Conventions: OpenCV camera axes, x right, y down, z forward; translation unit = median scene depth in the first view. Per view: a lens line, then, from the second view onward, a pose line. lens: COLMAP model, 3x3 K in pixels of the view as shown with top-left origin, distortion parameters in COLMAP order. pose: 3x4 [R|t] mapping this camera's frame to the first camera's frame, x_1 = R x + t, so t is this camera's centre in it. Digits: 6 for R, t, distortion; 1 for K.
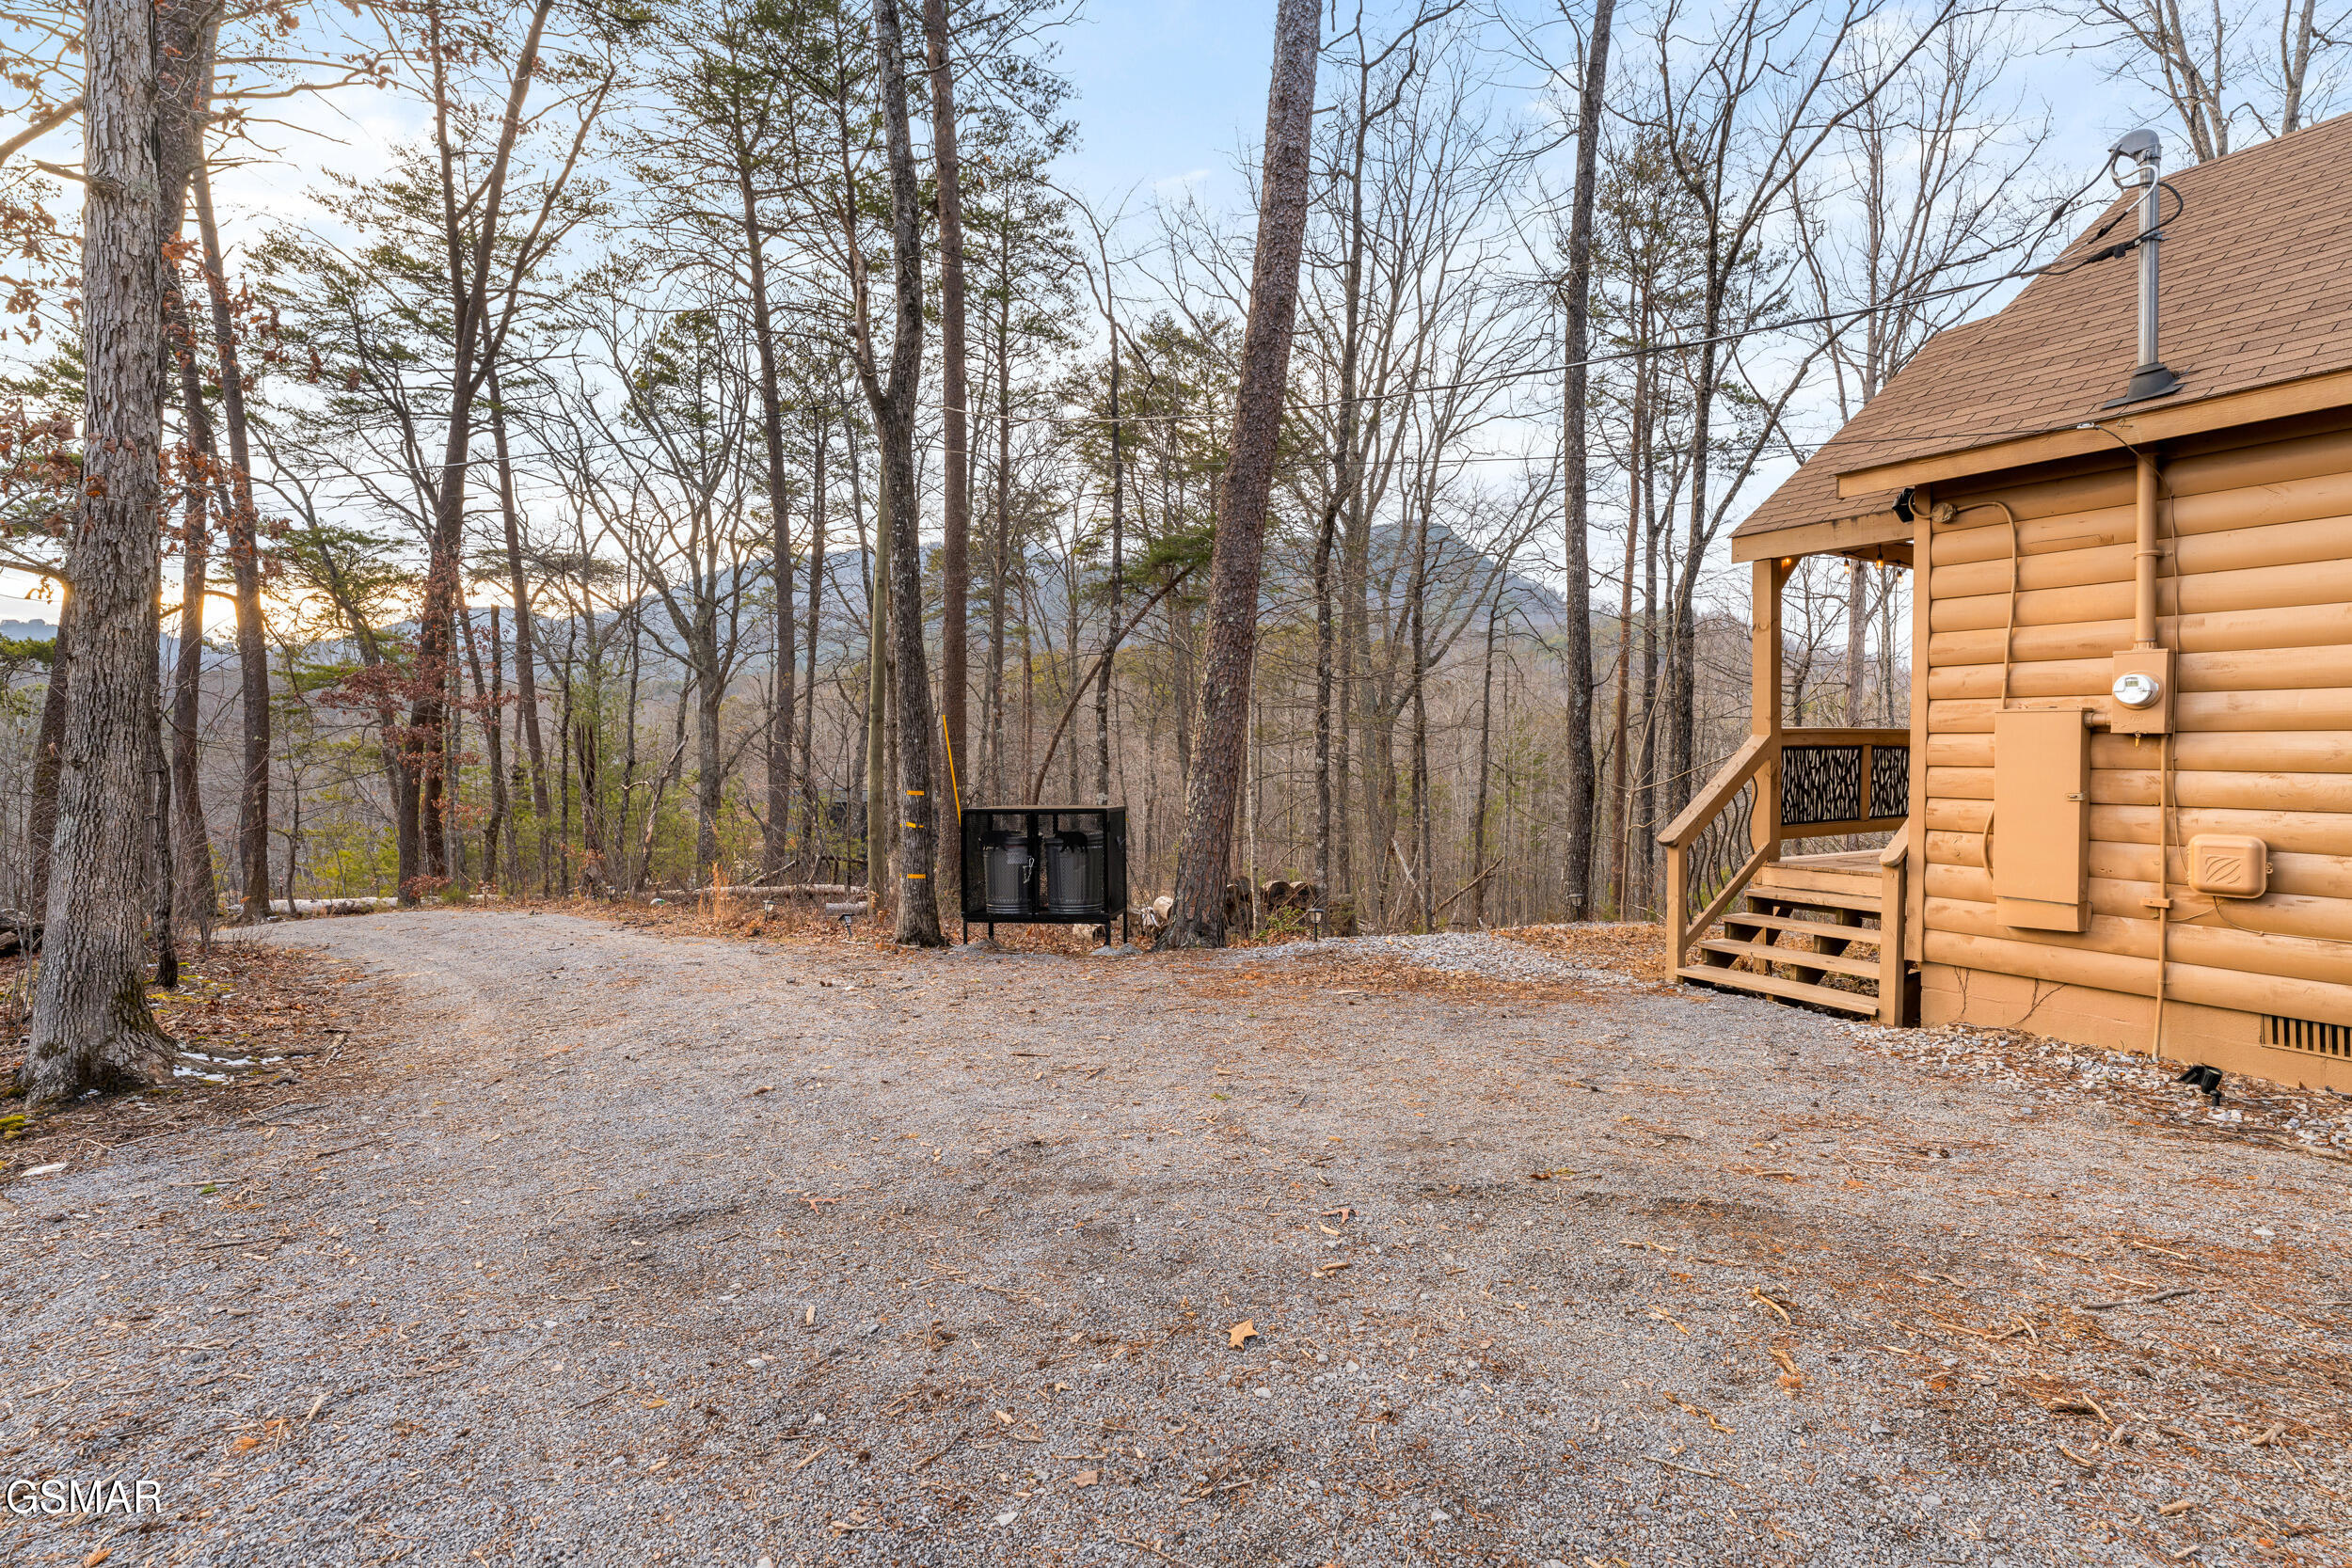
lens RADIAL K [[1162.1, 0, 1113.8], [0, 1162.1, 768.7], [0, 0, 1]] dist [-0.000381, 0.000069]
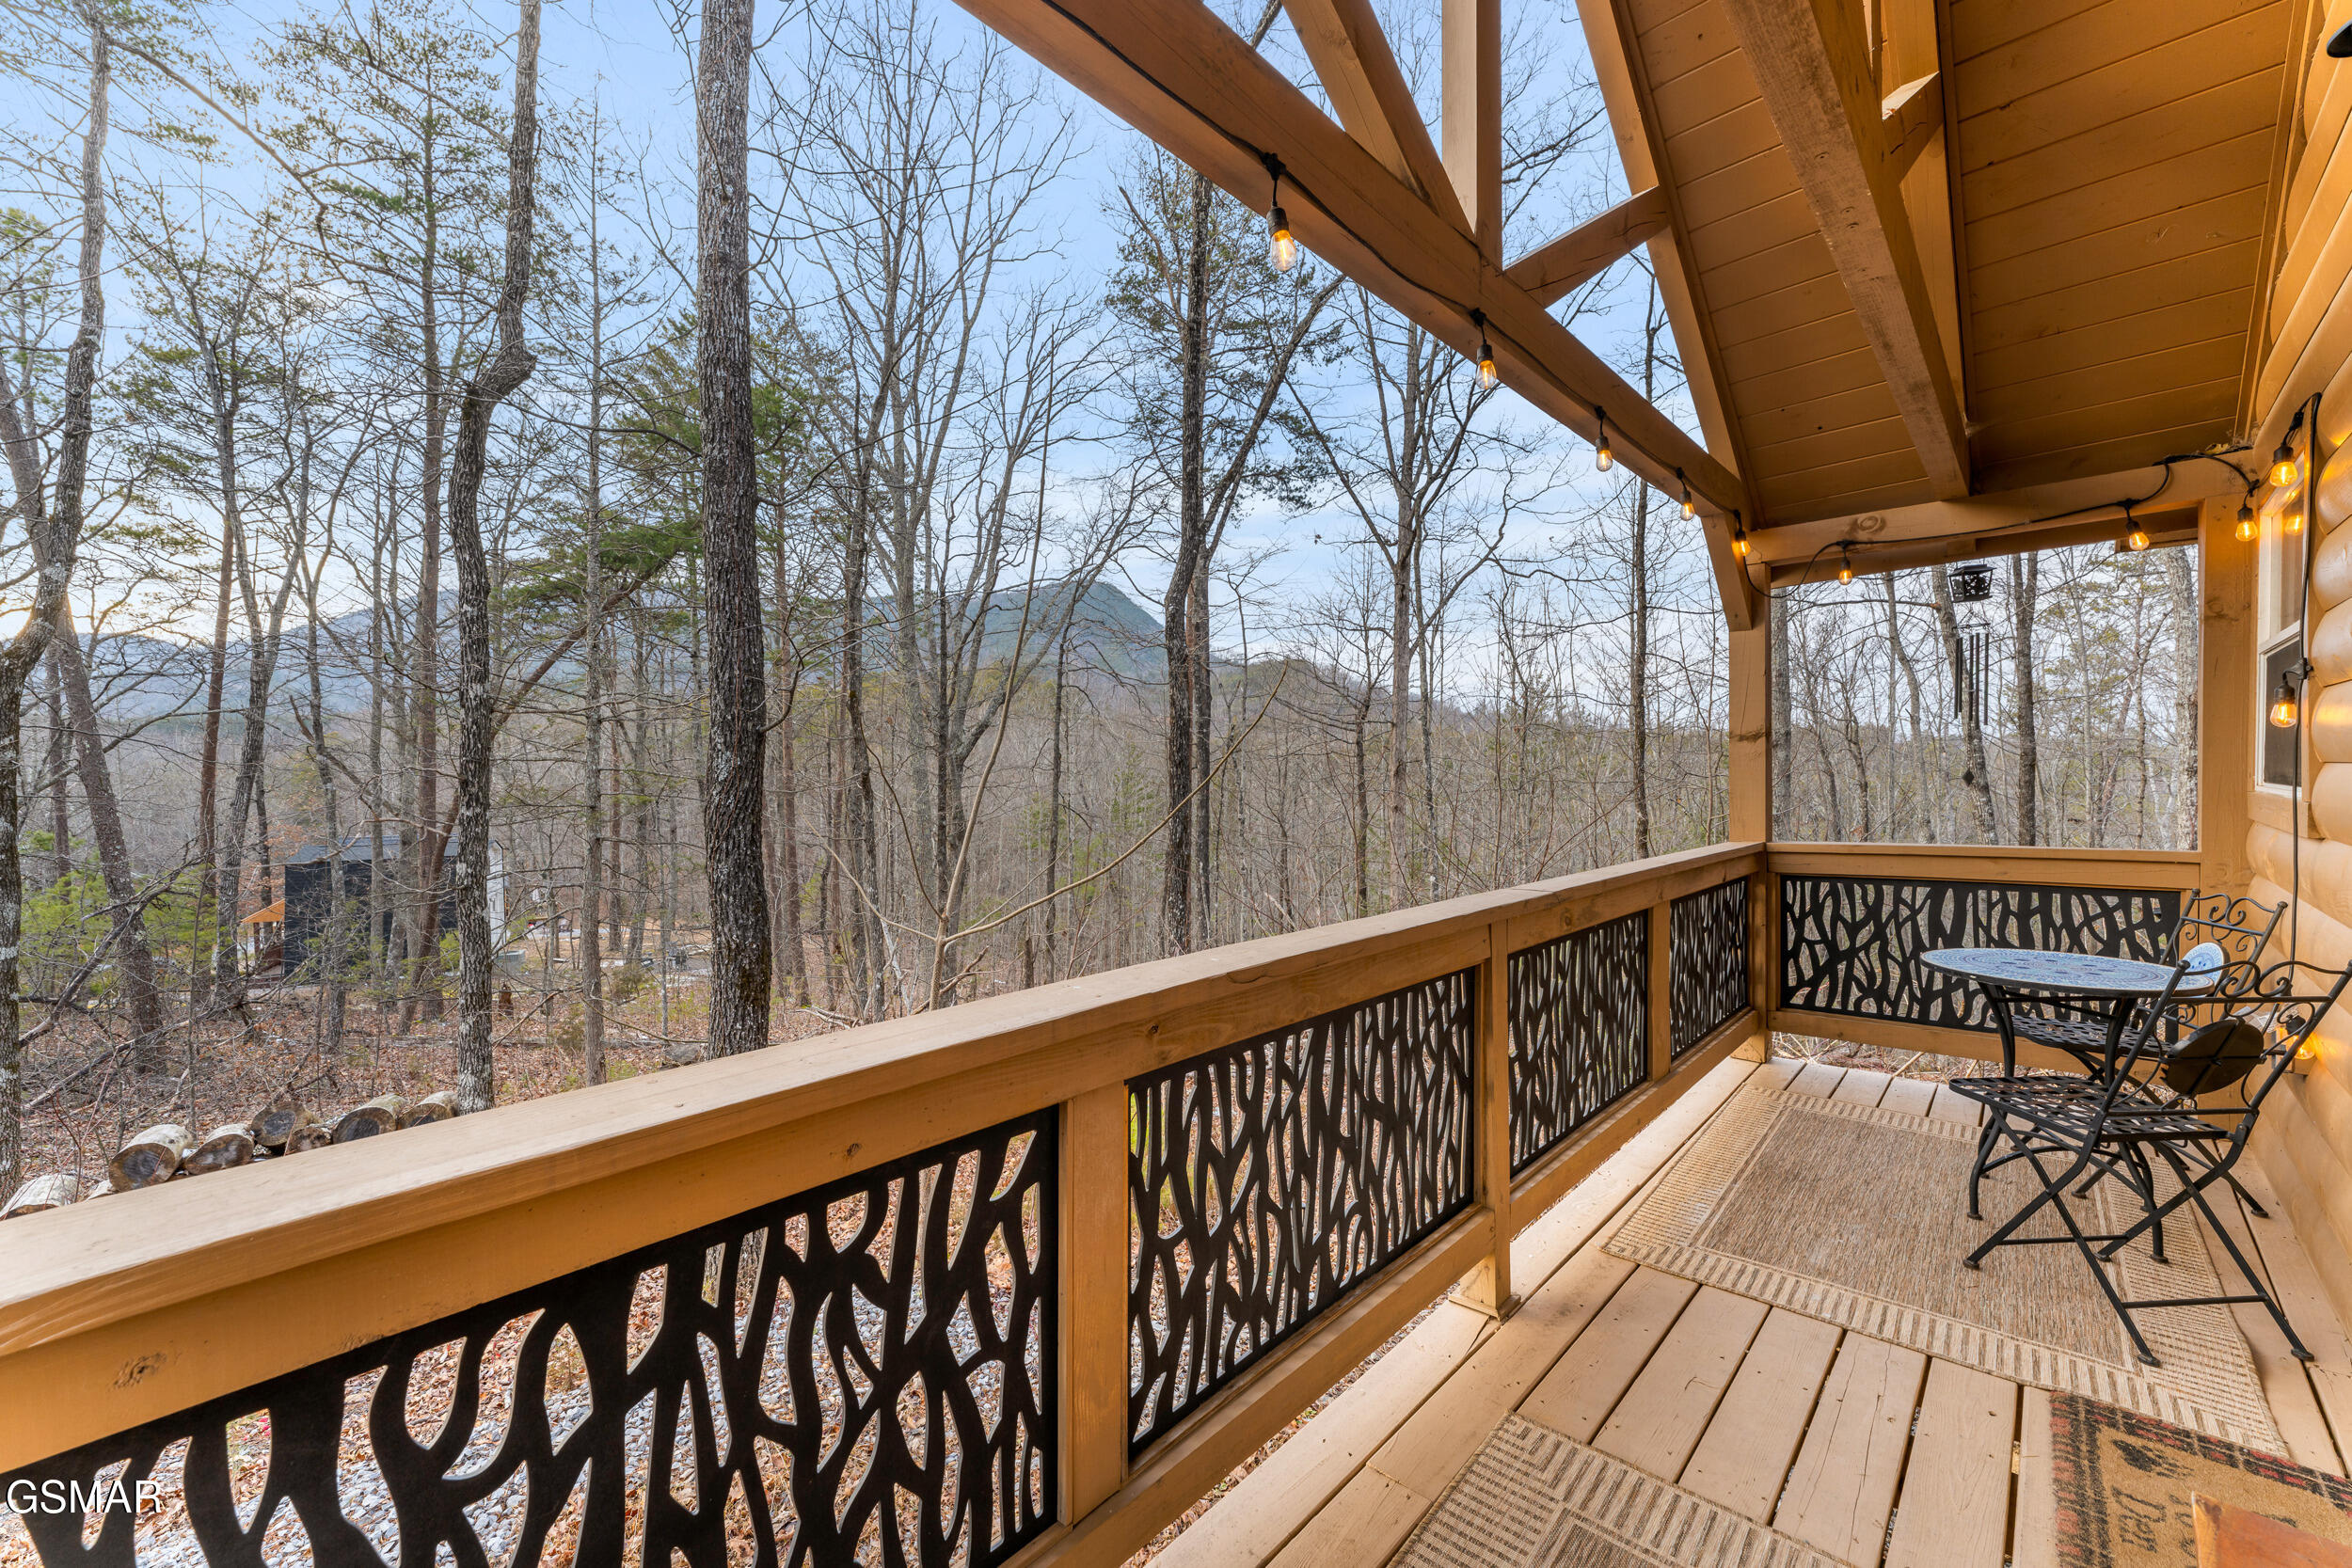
lens RADIAL K [[984.8, 0, 1151.1], [0, 984.8, 783.6], [0, 0, 1]] dist [-0.003860, -0.000016]
pose [[0.957733, -0.013805, 0.287328, 0.212185], [0.016423, 0.999843, -0.006702, -0.022436], [-0.287190, 0.011138, 0.957809, 0.294955]]
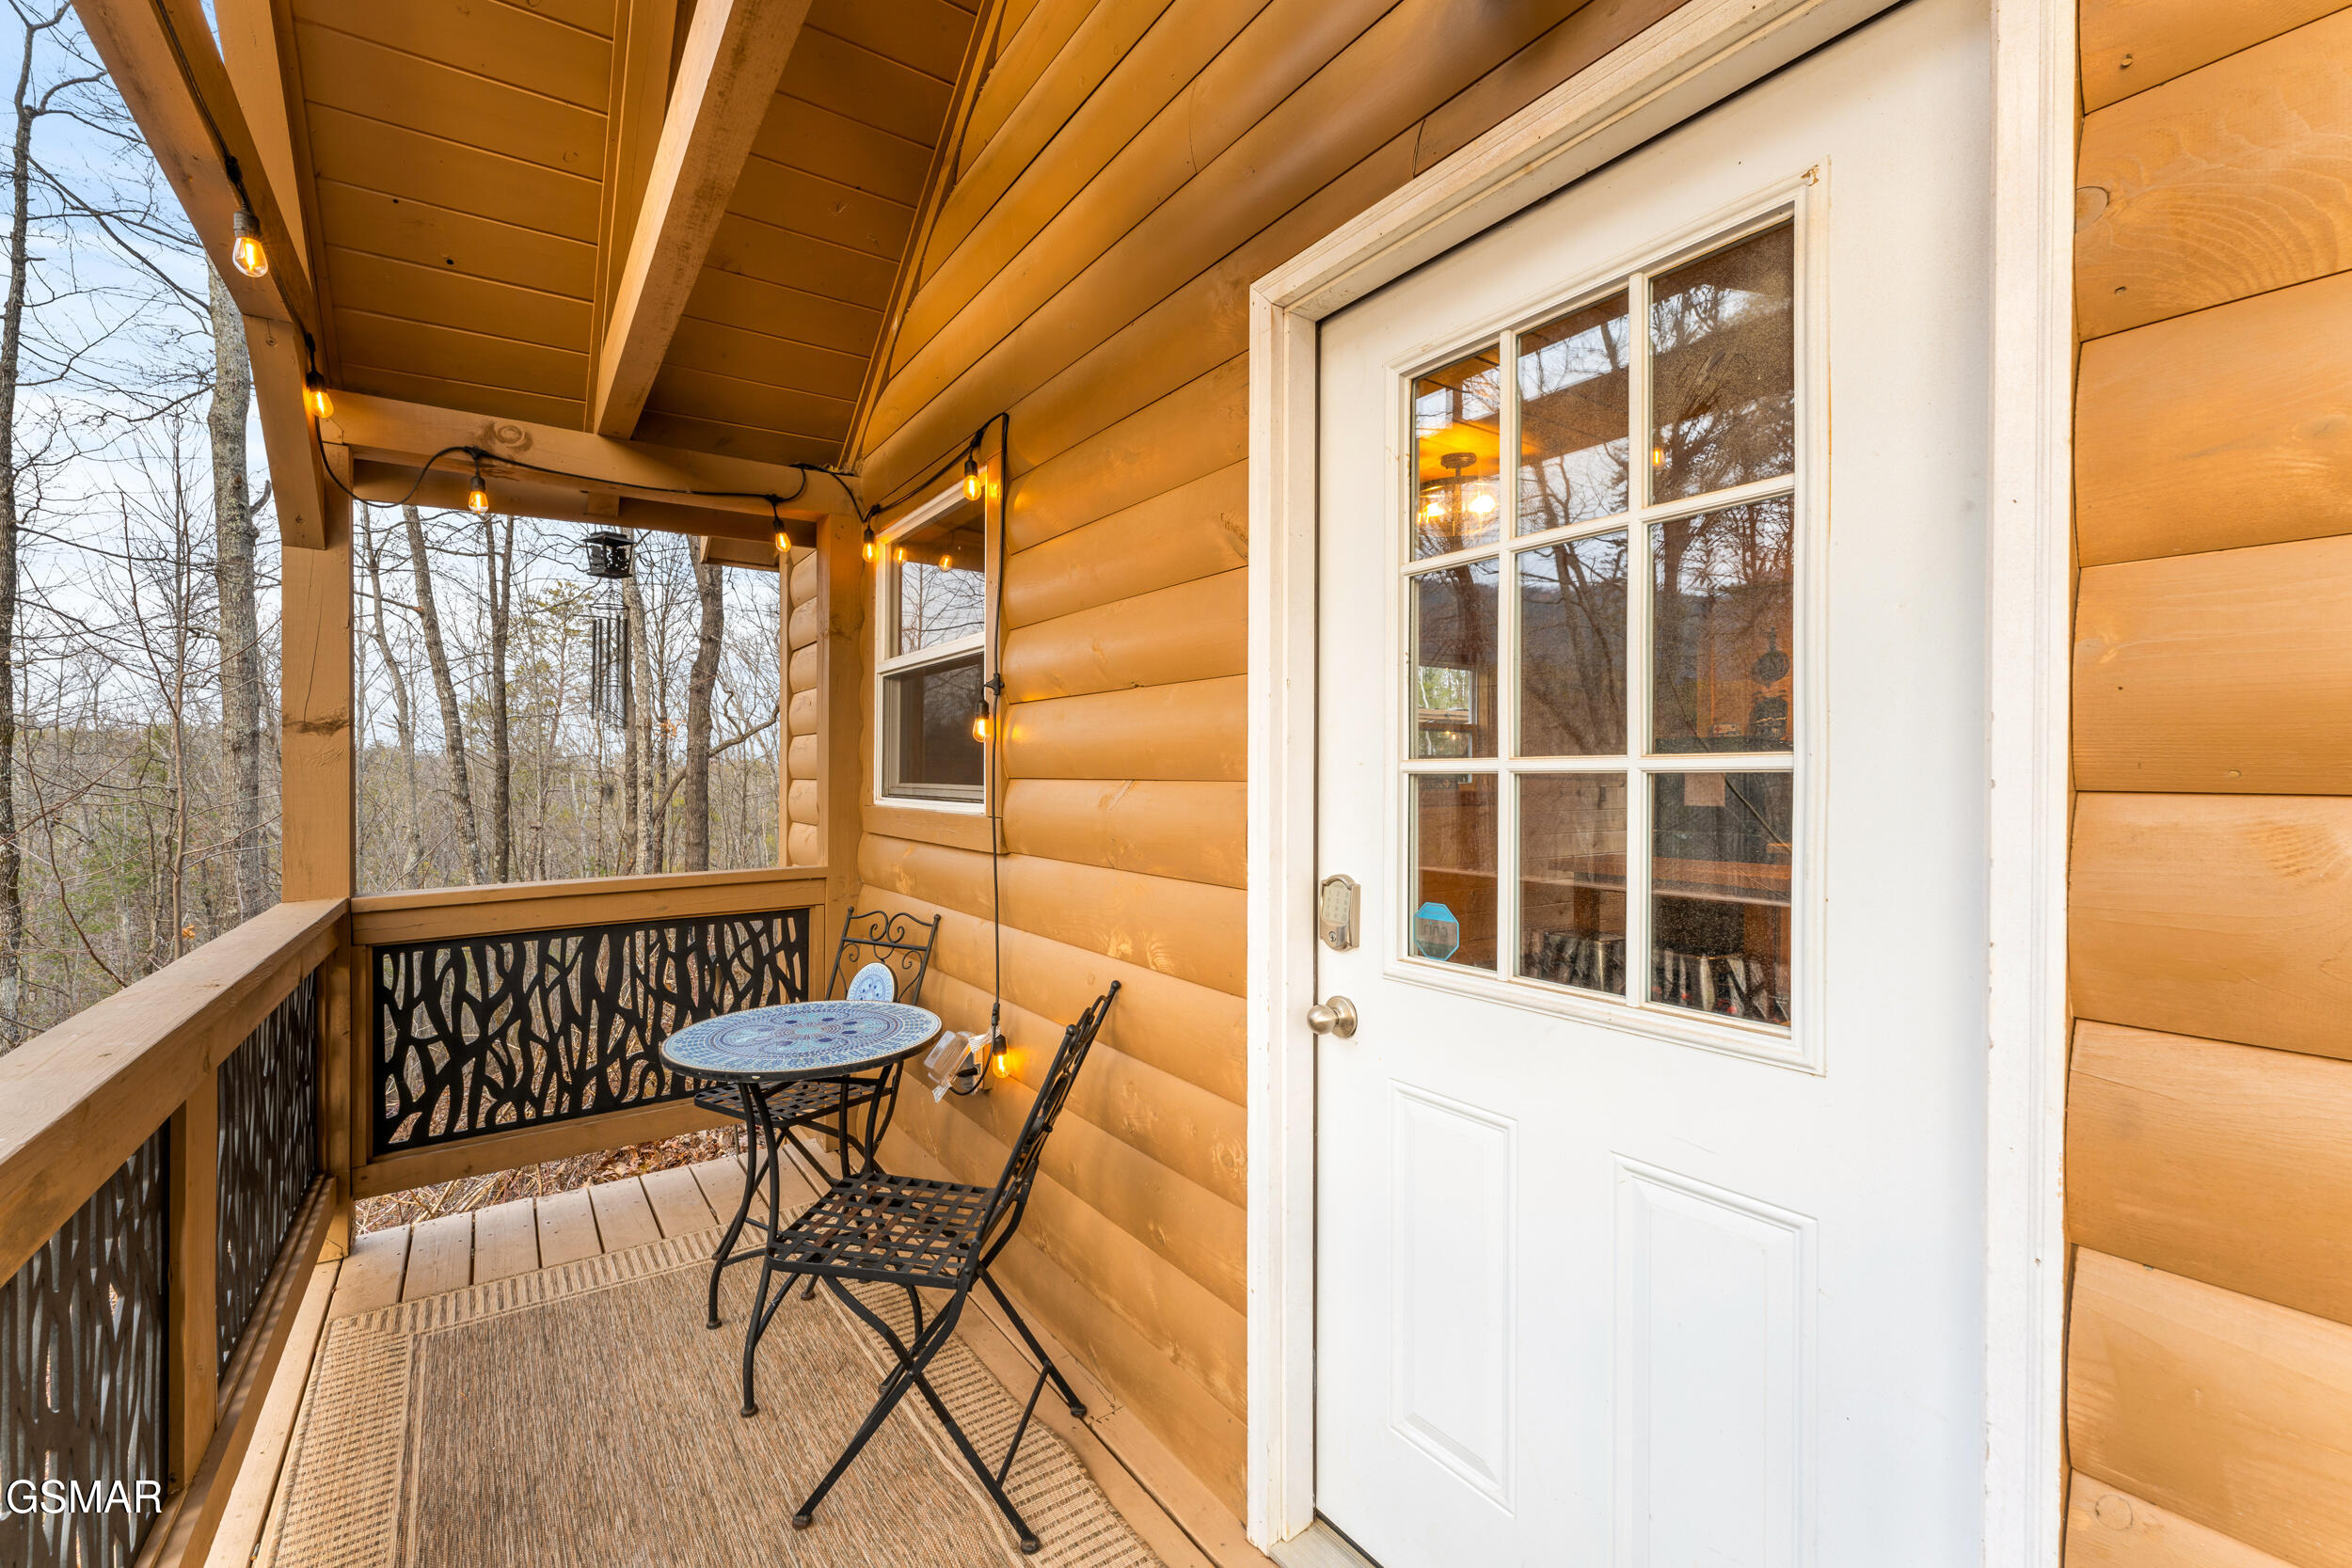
lens RADIAL K [[984.8, 0, 1151.1], [0, 984.8, 783.6], [0, 0, 1]] dist [-0.003860, -0.000016]
pose [[-0.055719, -0.007407, 0.998419, 0.345183], [0.017192, 0.999817, 0.008377, -0.025438], [-0.998298, 0.017632, -0.055581, 0.465693]]
